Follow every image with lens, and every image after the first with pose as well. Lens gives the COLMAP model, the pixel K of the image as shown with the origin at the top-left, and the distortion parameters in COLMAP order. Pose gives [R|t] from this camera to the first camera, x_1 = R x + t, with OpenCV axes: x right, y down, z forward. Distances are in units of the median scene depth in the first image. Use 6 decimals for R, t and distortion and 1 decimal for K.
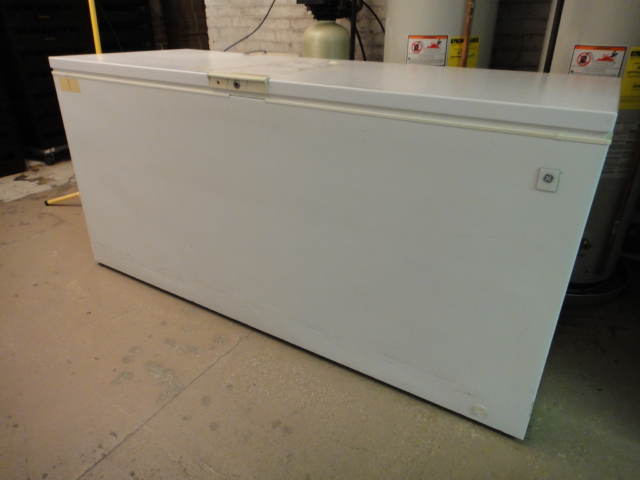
lens RADIAL K [[454.1, 0, 319.8], [0, 454.1, 235.1], [0, 0, 1]] dist [0.005702, 0.001192]
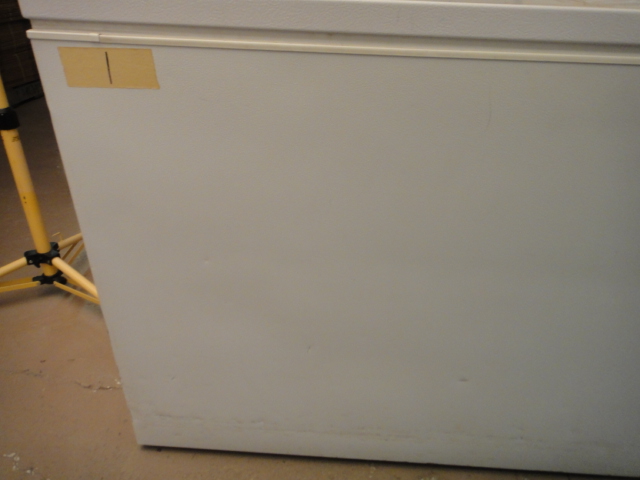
lens RADIAL K [[454.1, 0, 322.6], [0, 454.1, 236.4], [0, 0, 1]] dist [0.005702, 0.001192]
pose [[0.877493, -0.230051, 0.420811, -0.570924], [0.190325, 0.972431, 0.134739, -0.216369], [-0.440207, -0.038142, 0.897086, 0.601649]]
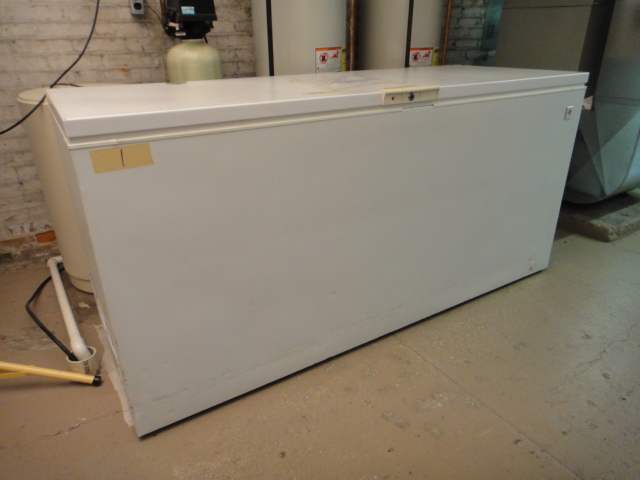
lens RADIAL K [[454.1, 0, 320.3], [0, 454.1, 238.0], [0, 0, 1]] dist [0.005702, 0.001192]
pose [[0.453442, -0.383537, 0.804543, -0.926289], [0.402355, 0.893549, 0.199199, -0.246406], [-0.795299, 0.233387, 0.559491, 0.484069]]
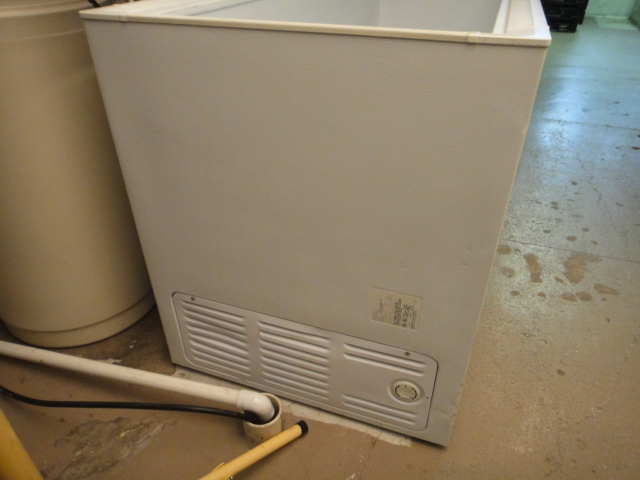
lens RADIAL K [[454.1, 0, 320.6], [0, 454.1, 239.2], [0, 0, 1]] dist [0.005702, 0.001192]
pose [[-0.201075, -0.544093, 0.814574, -0.881742], [0.429374, 0.698464, 0.572527, -0.501773], [-0.880458, 0.464878, 0.093176, 1.167103]]
